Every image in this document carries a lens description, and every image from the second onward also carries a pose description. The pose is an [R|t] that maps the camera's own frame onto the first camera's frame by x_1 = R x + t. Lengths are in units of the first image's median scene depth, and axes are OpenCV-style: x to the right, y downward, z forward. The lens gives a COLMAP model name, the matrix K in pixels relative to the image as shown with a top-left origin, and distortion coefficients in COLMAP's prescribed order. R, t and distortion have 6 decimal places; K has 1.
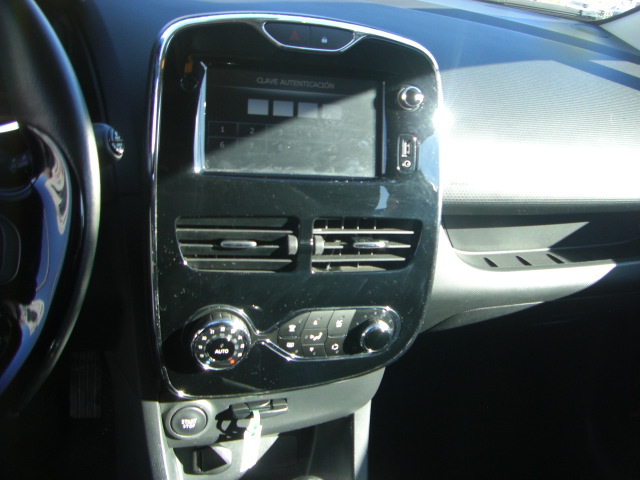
lens RADIAL K [[722.3, 0, 325.6], [0, 722.3, 239.1], [0, 0, 1]] dist [-0.140681, 0.000000]
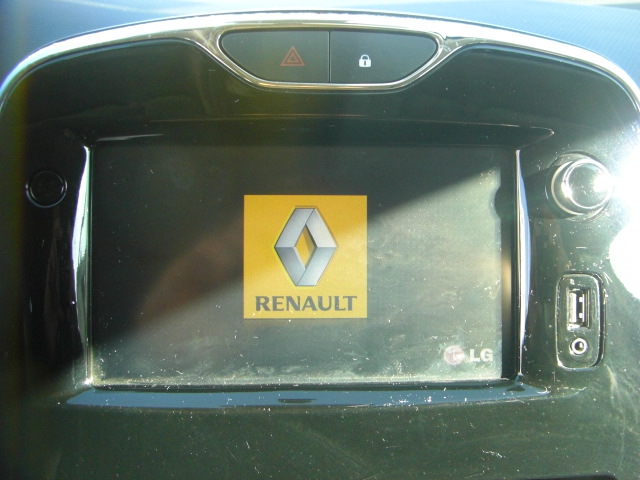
lens RADIAL K [[722.3, 0, 324.3], [0, 722.3, 242.0], [0, 0, 1]] dist [-0.140681, 0.000000]
pose [[0.974406, -0.024285, -0.223478, 0.063412], [0.018638, 0.999452, -0.027341, -0.158951], [0.224020, 0.022476, 0.974325, 0.577436]]
